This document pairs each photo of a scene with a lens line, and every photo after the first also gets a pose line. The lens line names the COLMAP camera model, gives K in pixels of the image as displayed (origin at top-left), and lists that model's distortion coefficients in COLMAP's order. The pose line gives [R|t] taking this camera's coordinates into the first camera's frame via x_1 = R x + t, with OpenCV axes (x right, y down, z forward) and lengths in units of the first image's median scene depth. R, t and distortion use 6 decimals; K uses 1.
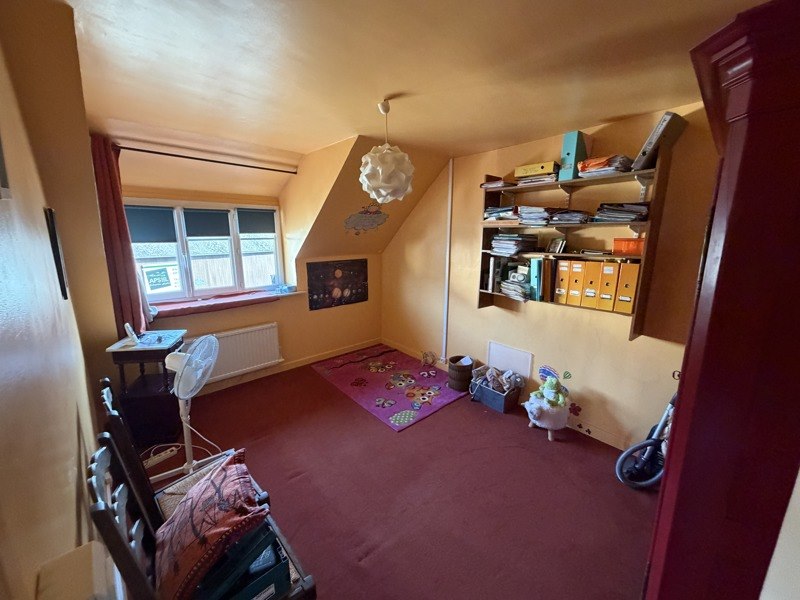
lens RADIAL K [[320.7, 0, 397.7], [0, 320.7, 298.1], [0, 0, 1]] dist [0.001368, 0.000052]
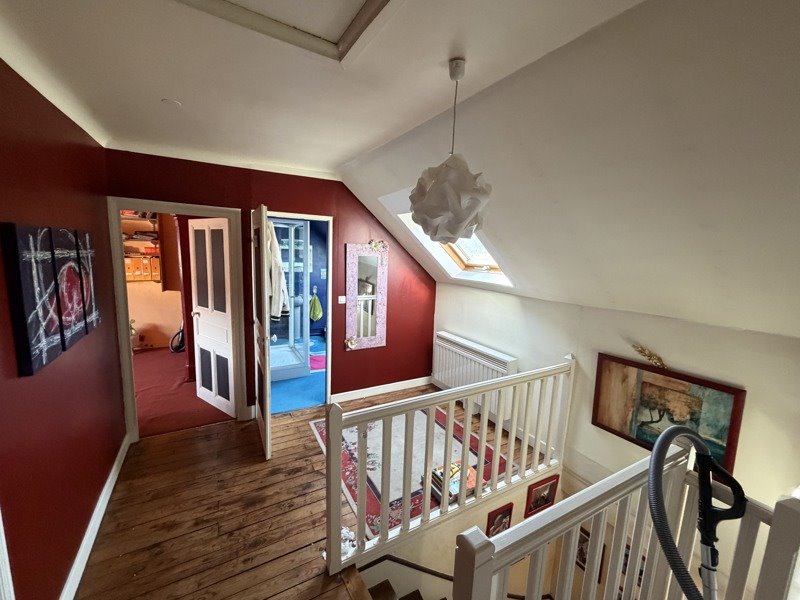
lens RADIAL K [[320.7, 0, 397.3], [0, 320.7, 300.4], [0, 0, 1]] dist [0.001368, 0.000052]
pose [[0.257589, -0.136957, 0.956499, -1.005710], [0.156531, 0.982743, 0.098560, 0.221768], [-0.953492, 0.124334, 0.274581, -1.175492]]
